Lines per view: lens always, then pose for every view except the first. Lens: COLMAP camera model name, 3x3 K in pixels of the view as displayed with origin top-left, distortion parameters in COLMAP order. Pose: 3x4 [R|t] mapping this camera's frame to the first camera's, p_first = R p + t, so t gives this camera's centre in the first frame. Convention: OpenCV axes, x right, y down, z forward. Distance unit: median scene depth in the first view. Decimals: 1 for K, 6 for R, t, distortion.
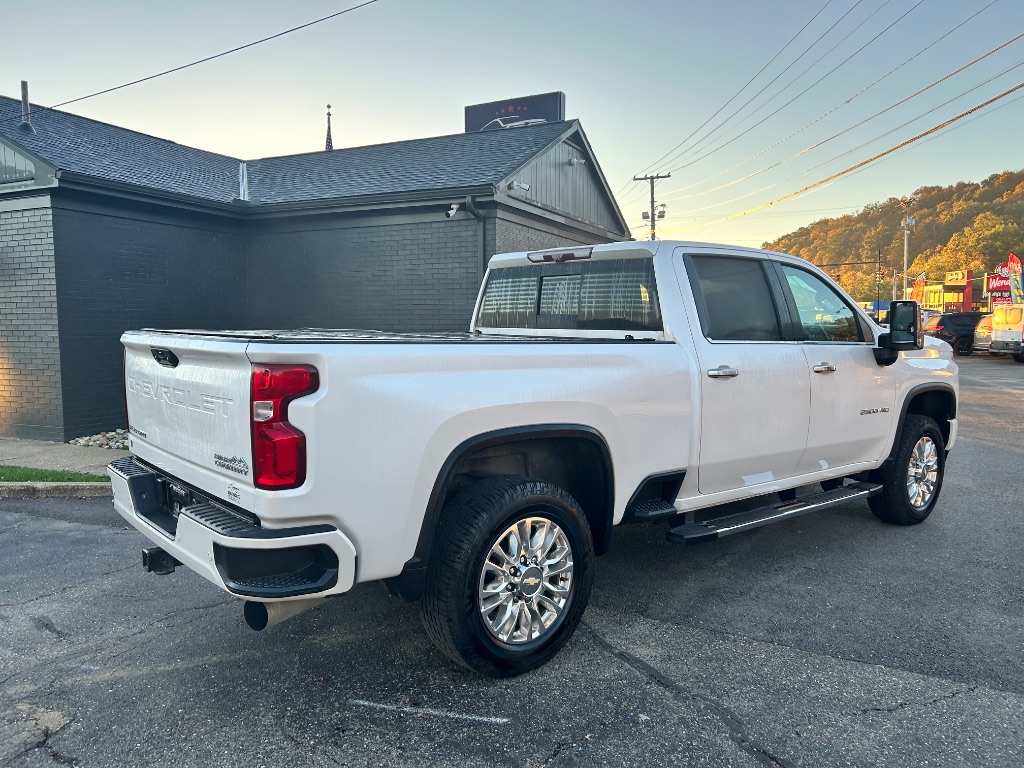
lens RADIAL K [[798.5, 0, 508.0], [0, 798.5, 381.5], [0, 0, 1]] dist [0.054193, -0.069450]
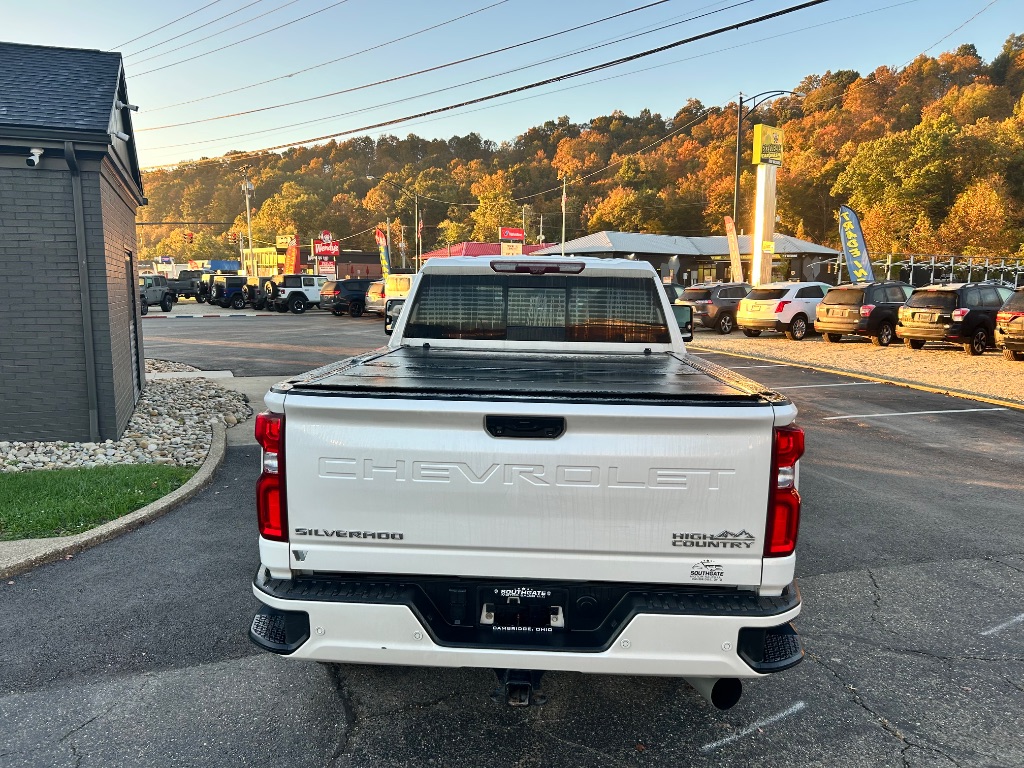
lens RADIAL K [[798.5, 0, 508.0], [0, 798.5, 381.5], [0, 0, 1]] dist [0.054193, -0.069450]
pose [[0.658908, -0.088064, 0.747050, -0.153840], [0.043576, 0.995924, 0.078968, -0.020614], [-0.750960, -0.019479, 0.660060, 0.078286]]
